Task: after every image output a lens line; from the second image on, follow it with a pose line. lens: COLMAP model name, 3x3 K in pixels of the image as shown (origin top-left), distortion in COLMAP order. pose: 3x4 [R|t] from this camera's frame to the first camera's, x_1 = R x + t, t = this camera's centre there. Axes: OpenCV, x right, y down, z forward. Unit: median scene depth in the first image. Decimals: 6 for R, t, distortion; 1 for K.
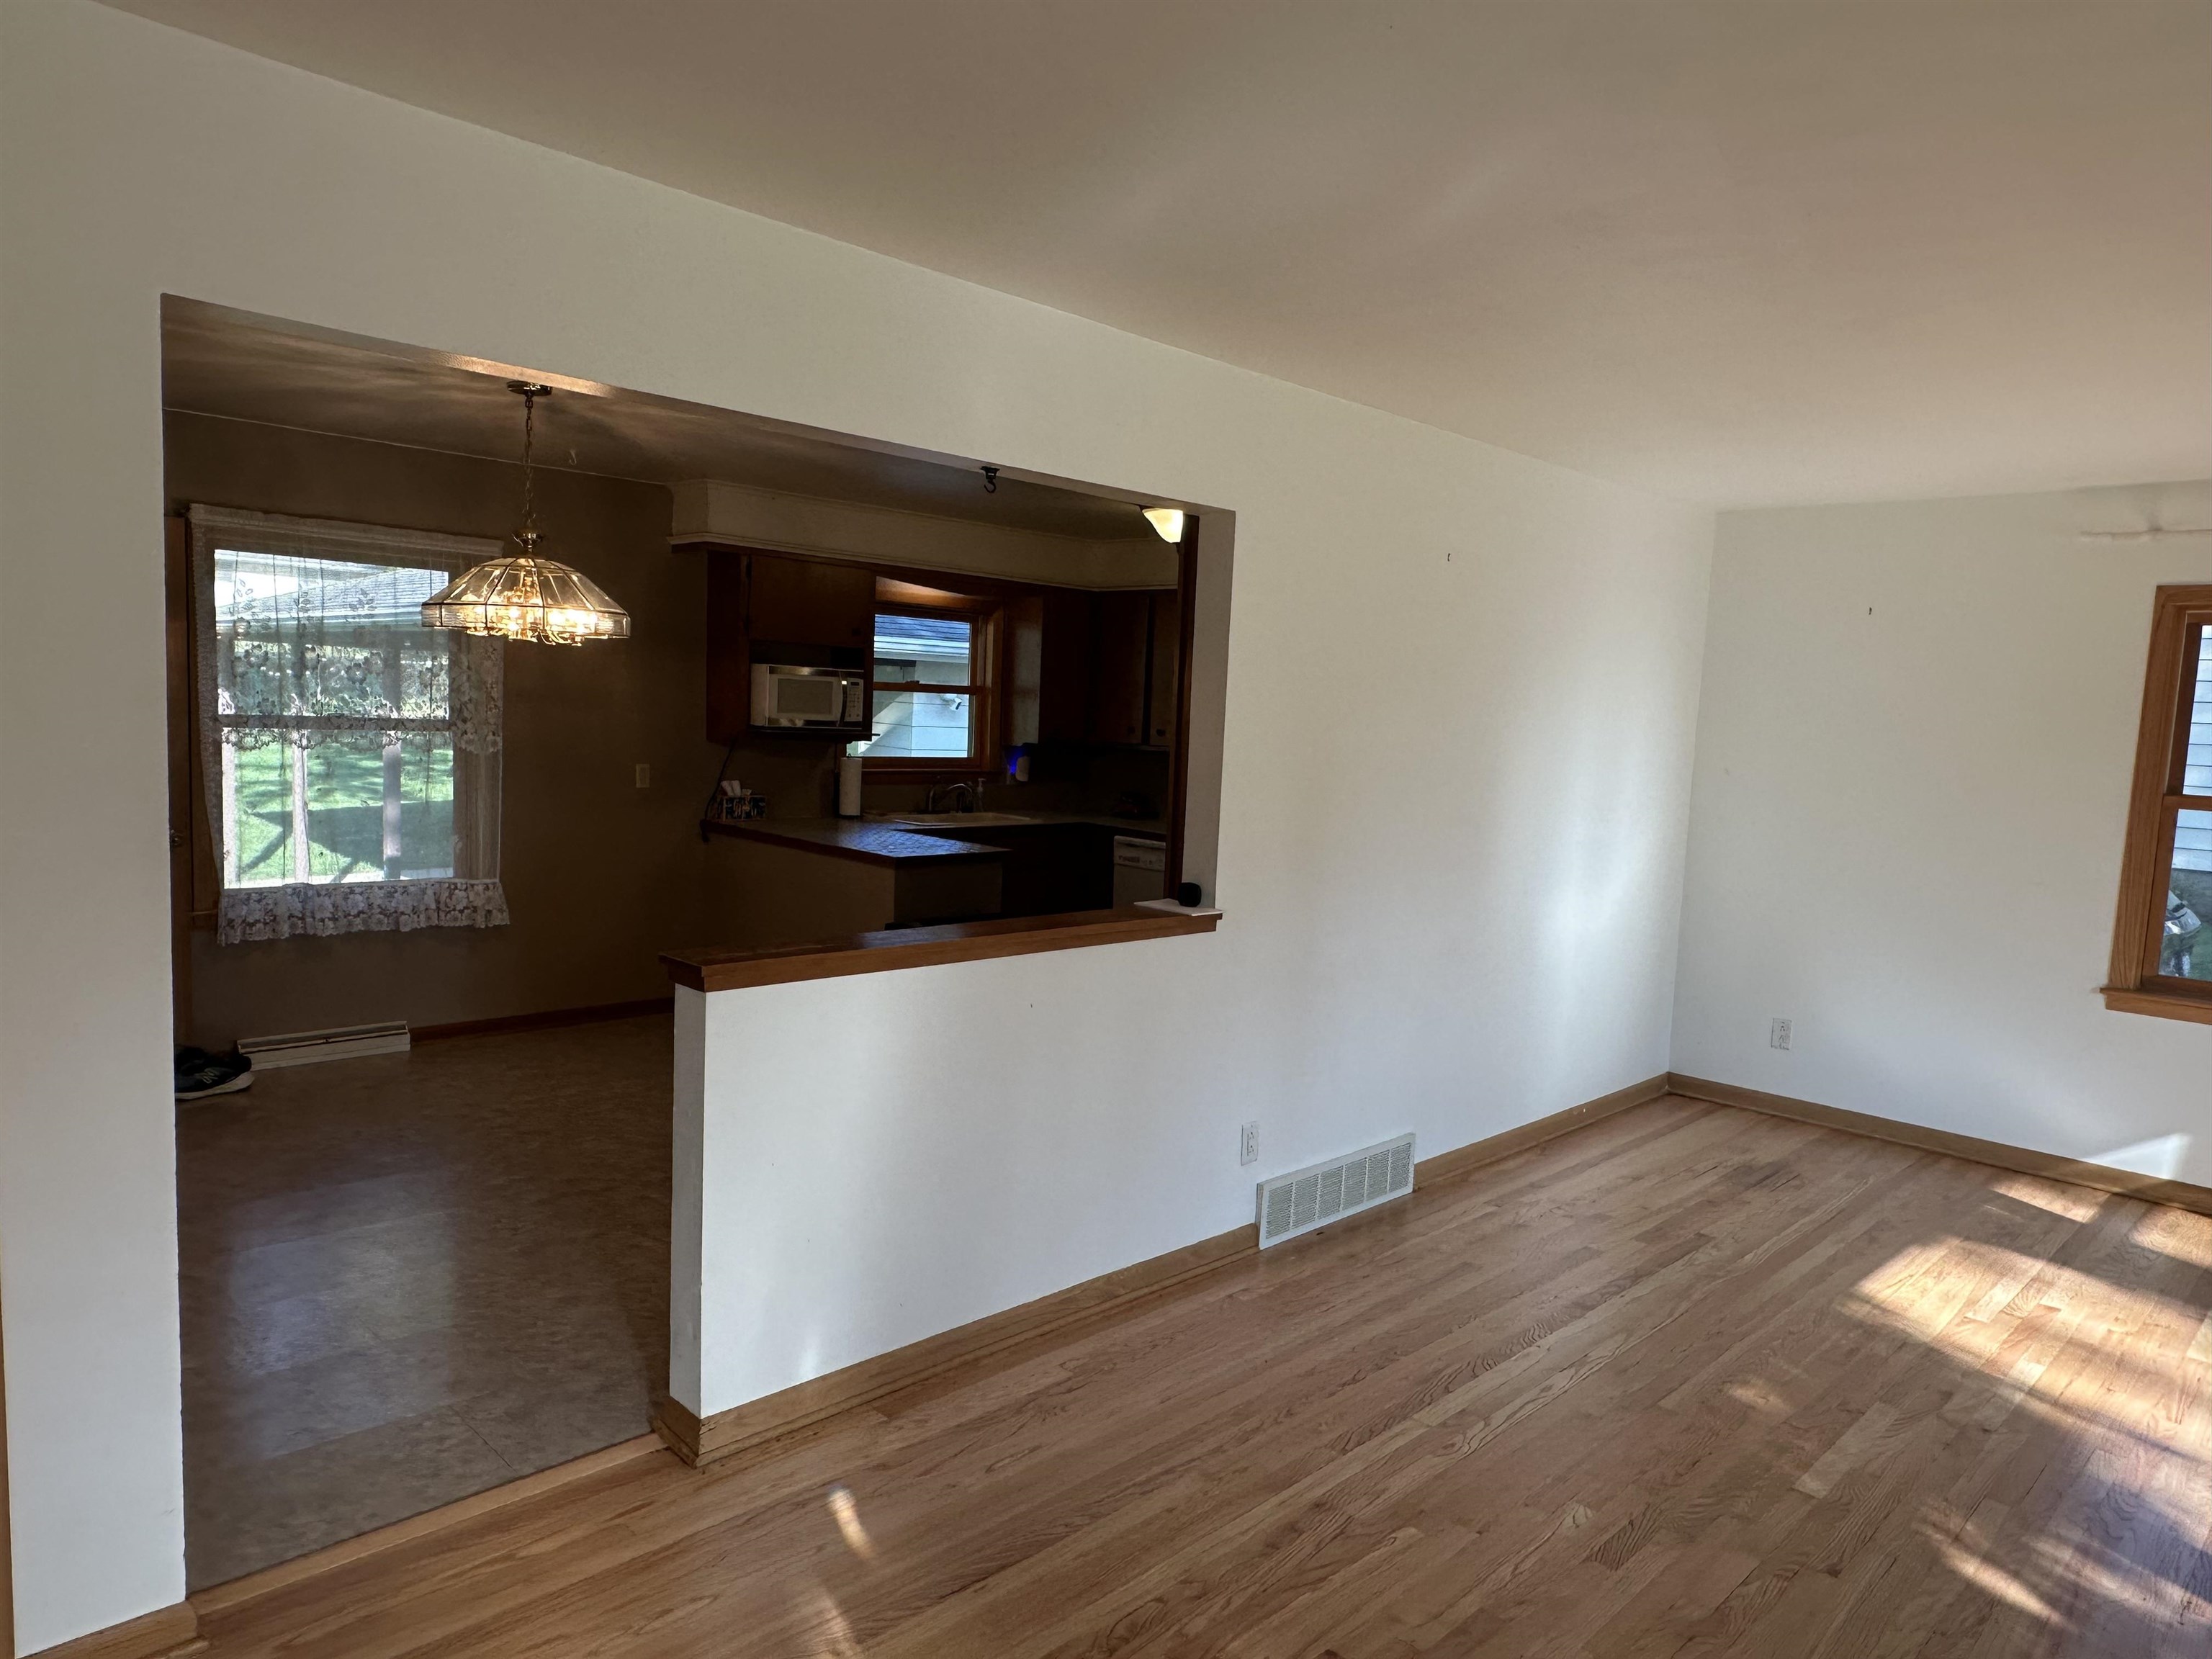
lens RADIAL K [[1394.8, 0, 1101.9], [0, 1394.8, 829.3], [0, 0, 1]] dist [-0.005104, -0.000264]
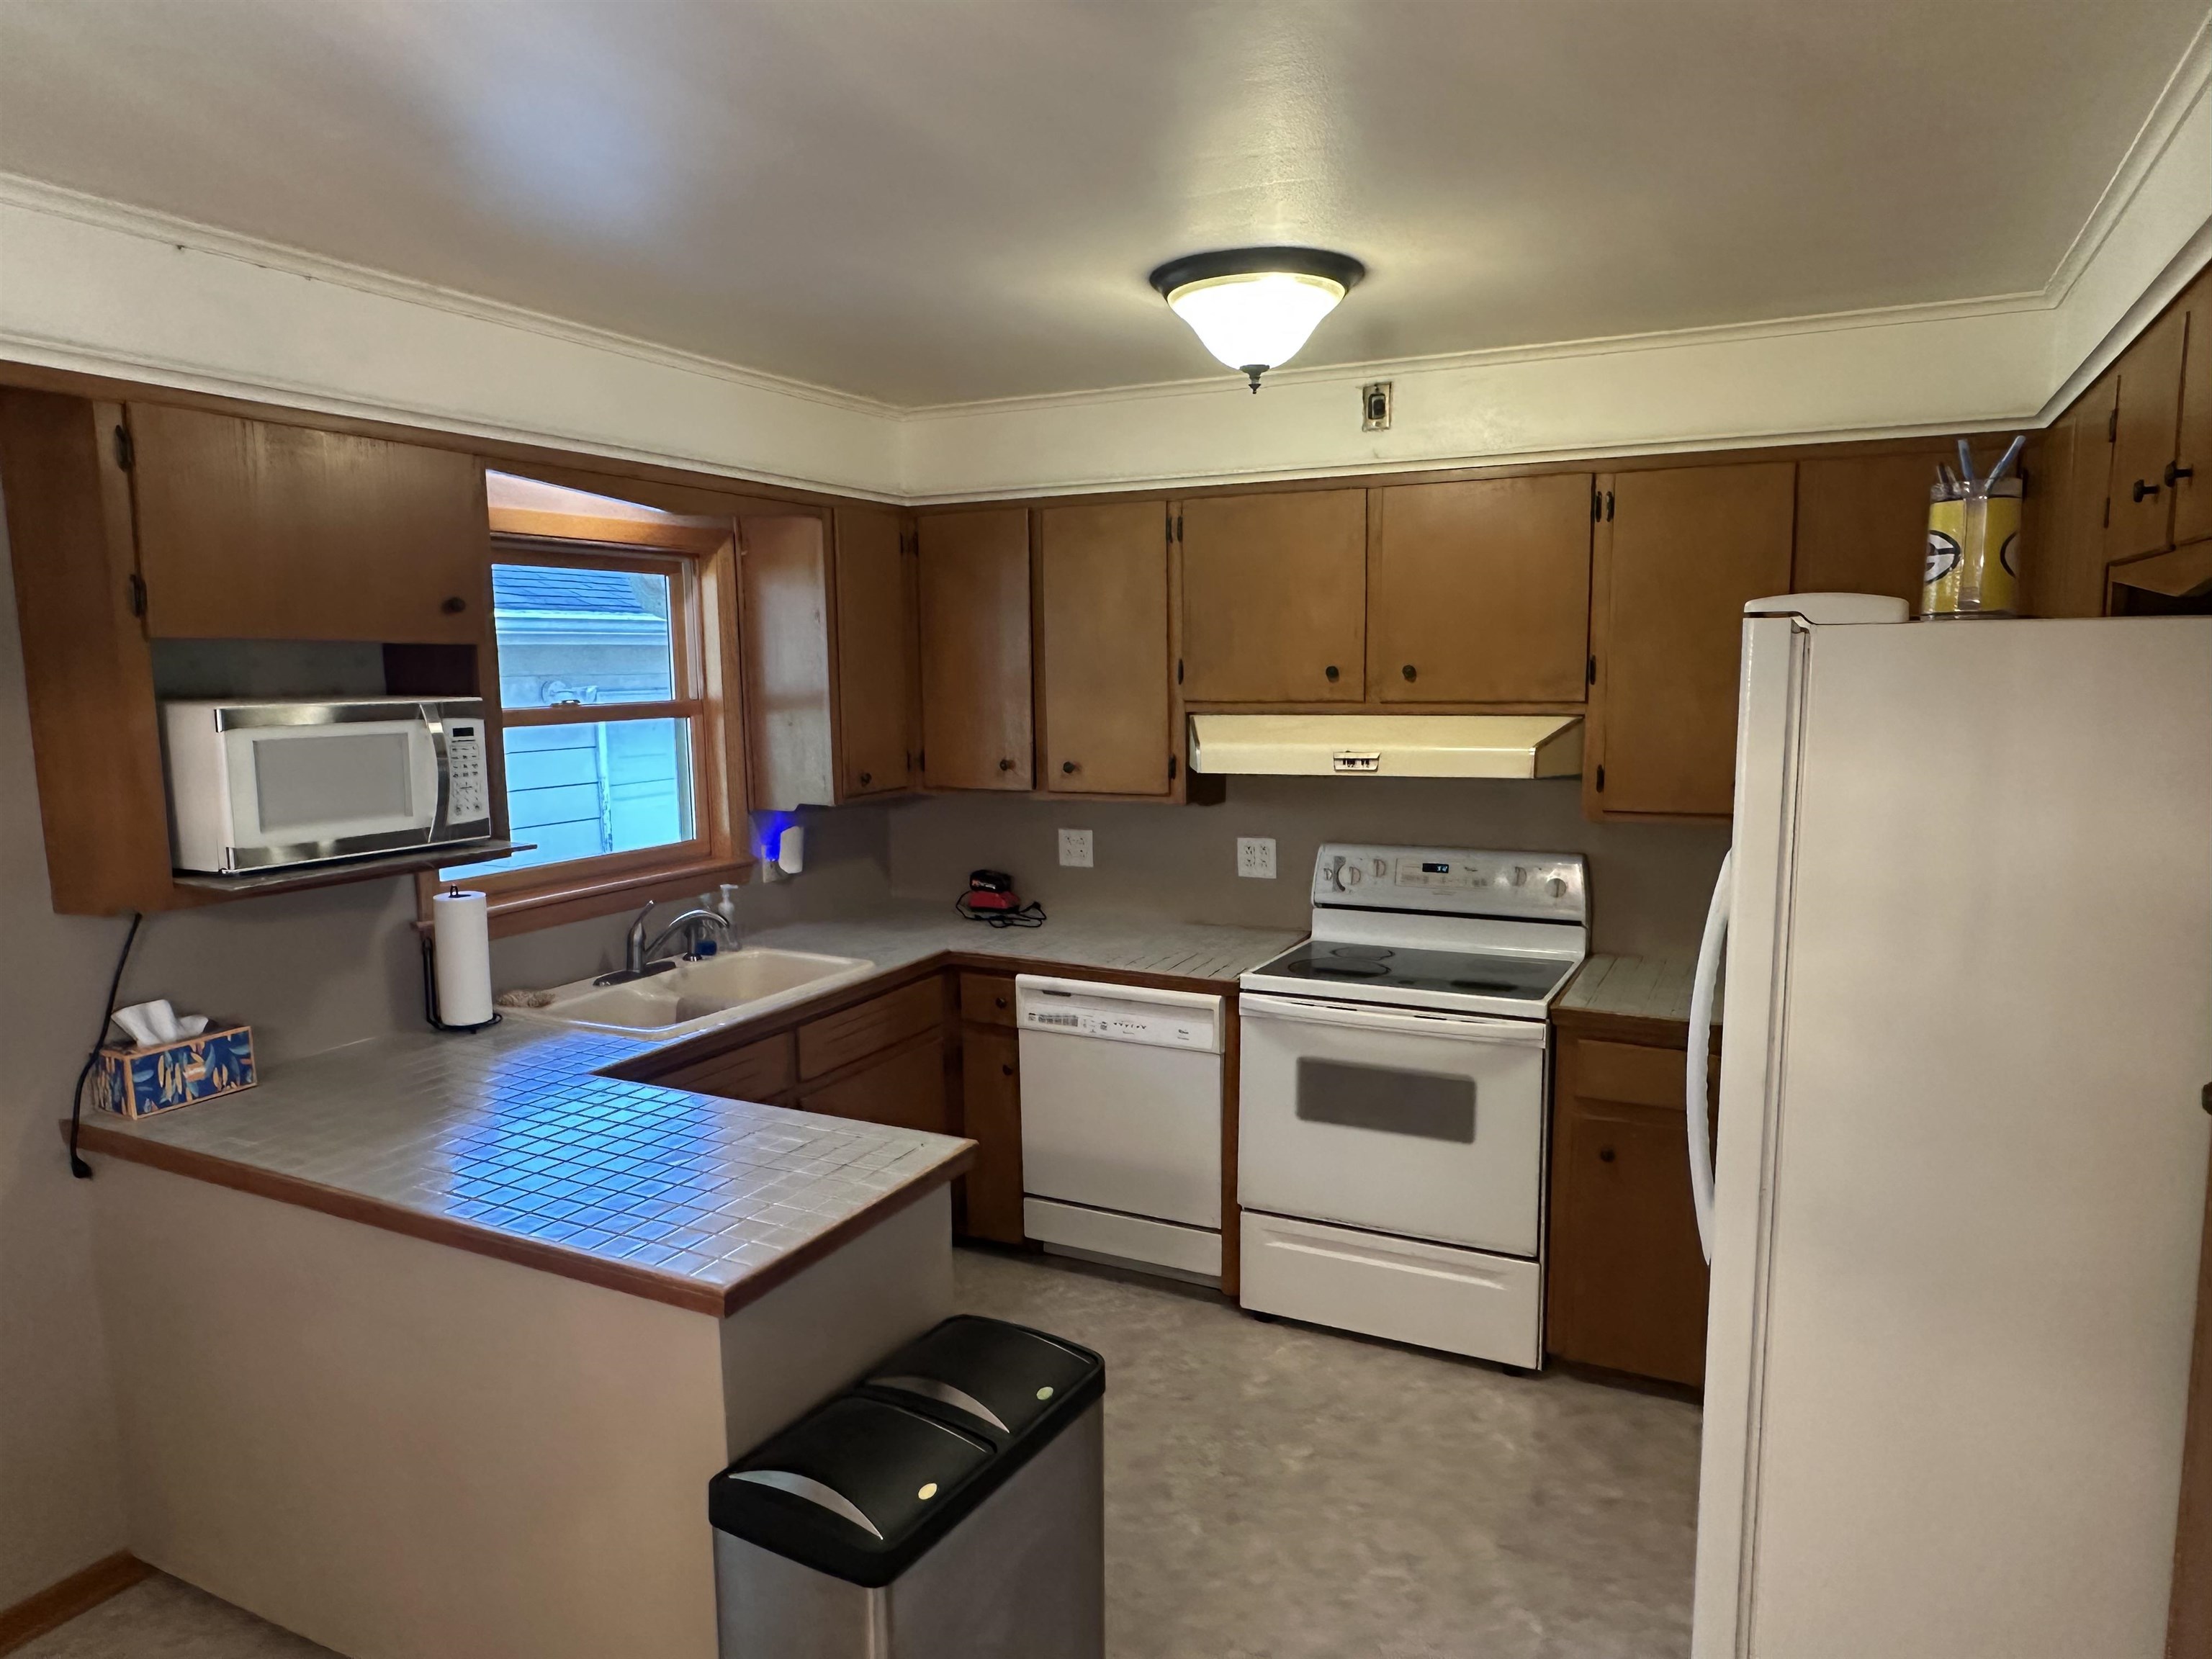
lens RADIAL K [[1394.8, 0, 1102.5], [0, 1394.8, 838.8], [0, 0, 1]] dist [-0.005104, -0.000264]
pose [[0.947081, -0.095399, 0.306491, -0.130569], [0.082449, 0.995079, 0.054955, -0.081864], [-0.310225, -0.026777, 0.950286, 0.563578]]
